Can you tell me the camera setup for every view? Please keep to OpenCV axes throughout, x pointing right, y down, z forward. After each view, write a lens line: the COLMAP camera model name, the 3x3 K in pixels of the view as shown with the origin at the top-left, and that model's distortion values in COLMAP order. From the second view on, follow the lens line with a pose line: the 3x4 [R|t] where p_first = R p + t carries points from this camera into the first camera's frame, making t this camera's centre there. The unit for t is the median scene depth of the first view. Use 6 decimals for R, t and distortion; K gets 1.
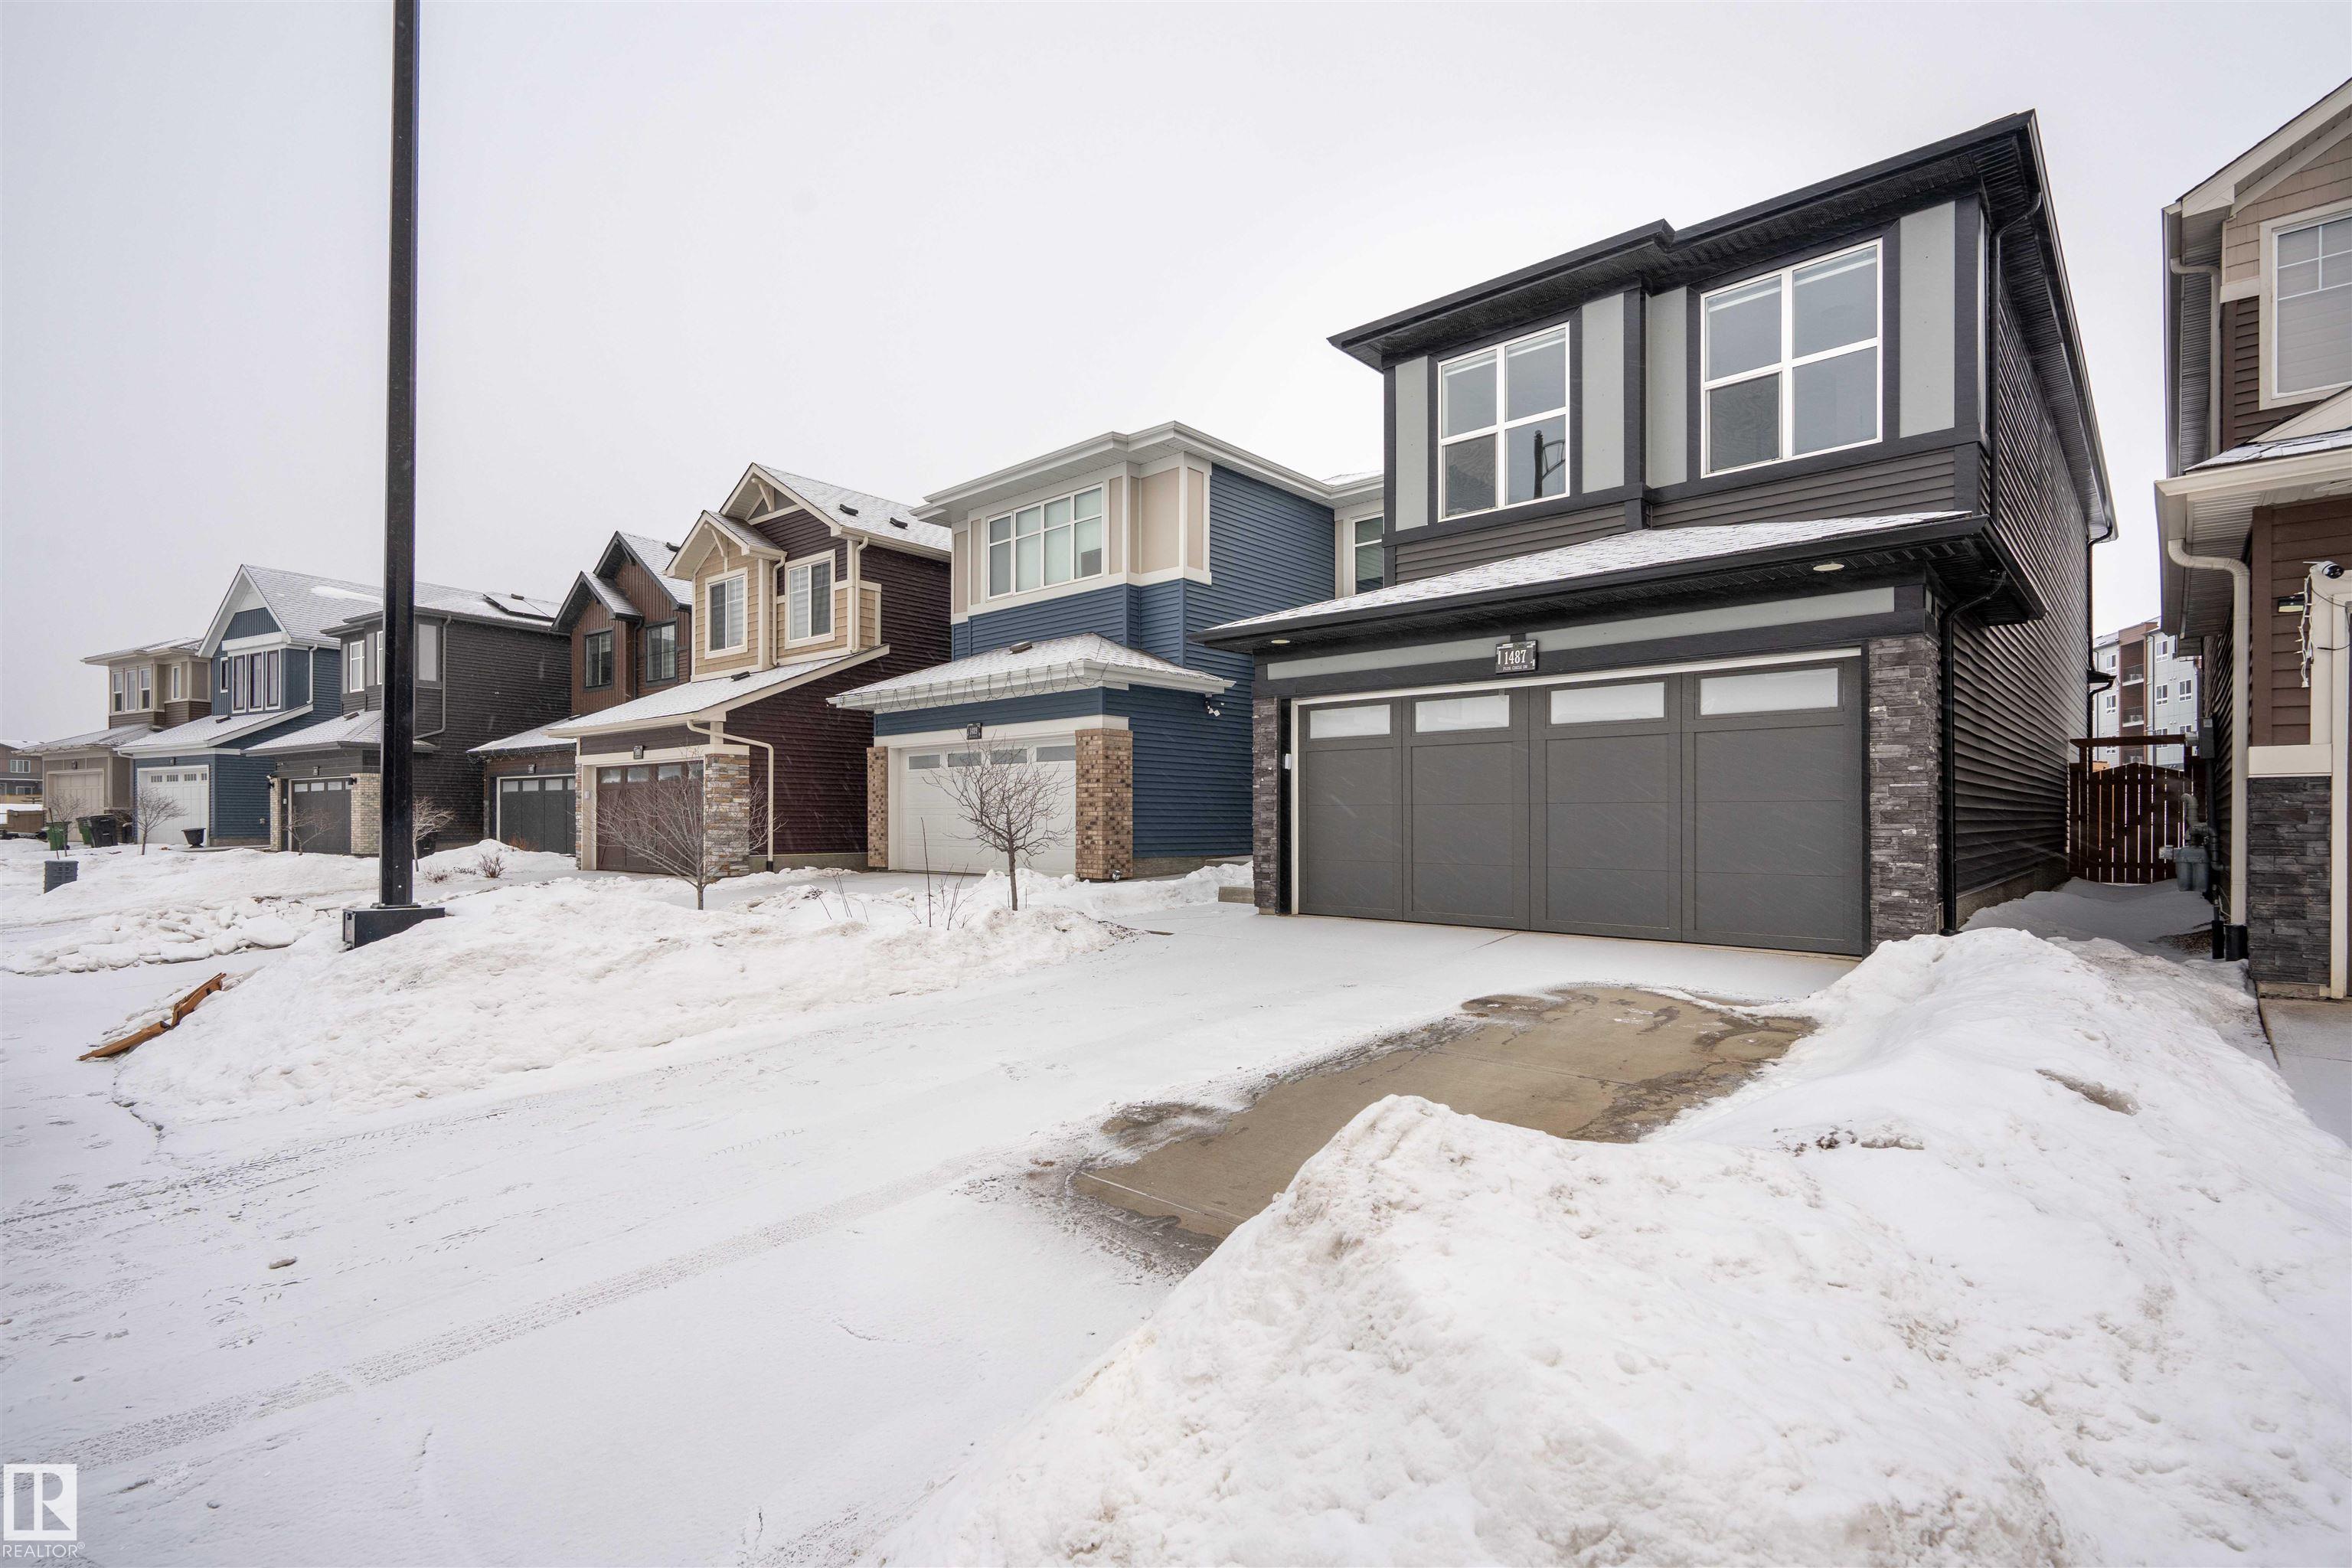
lens RADIAL K [[1075.0, 0, 1227.0], [0, 1075.0, 816.4], [0, 0, 1]] dist [-0.008894, 0.003420]
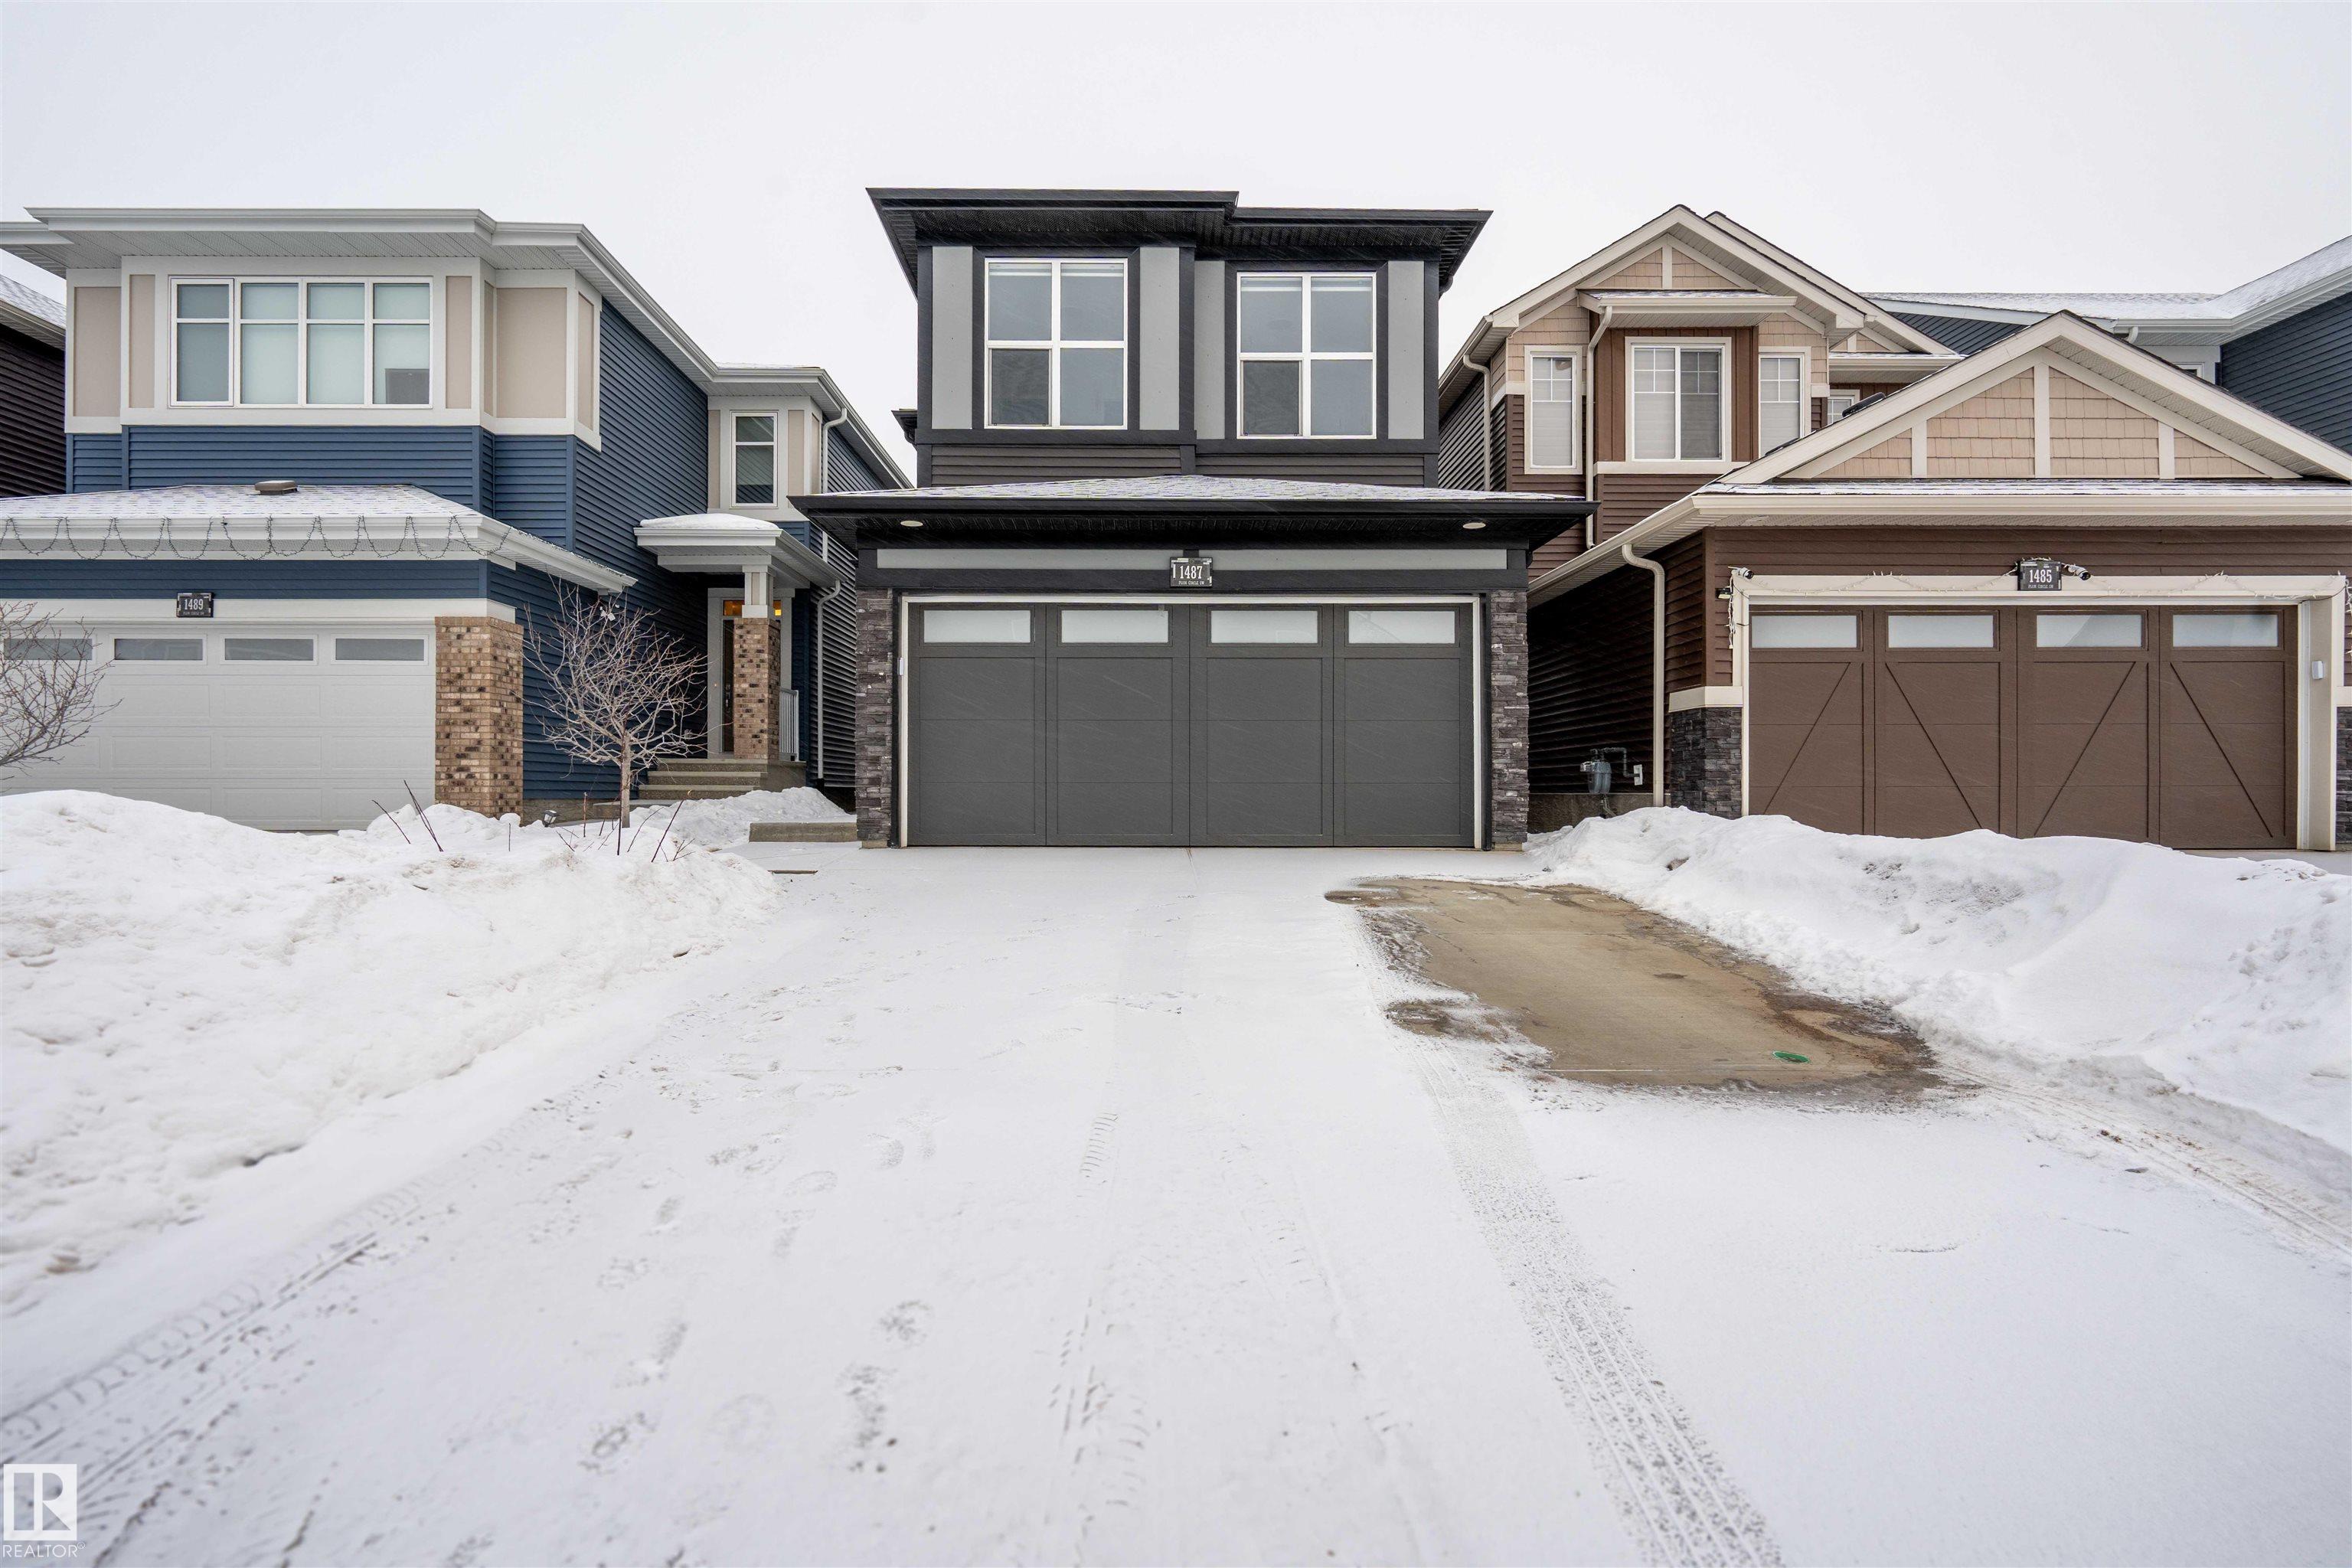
lens RADIAL K [[1075.0, 0, 1164.2], [0, 1075.0, 792.0], [0, 0, 1]] dist [-0.008894, 0.003420]
pose [[0.745355, -0.002671, 0.666663, -0.345671], [0.000493, 0.999994, 0.003455, 0.043741], [-0.666668, -0.002247, 0.745352, 0.220581]]
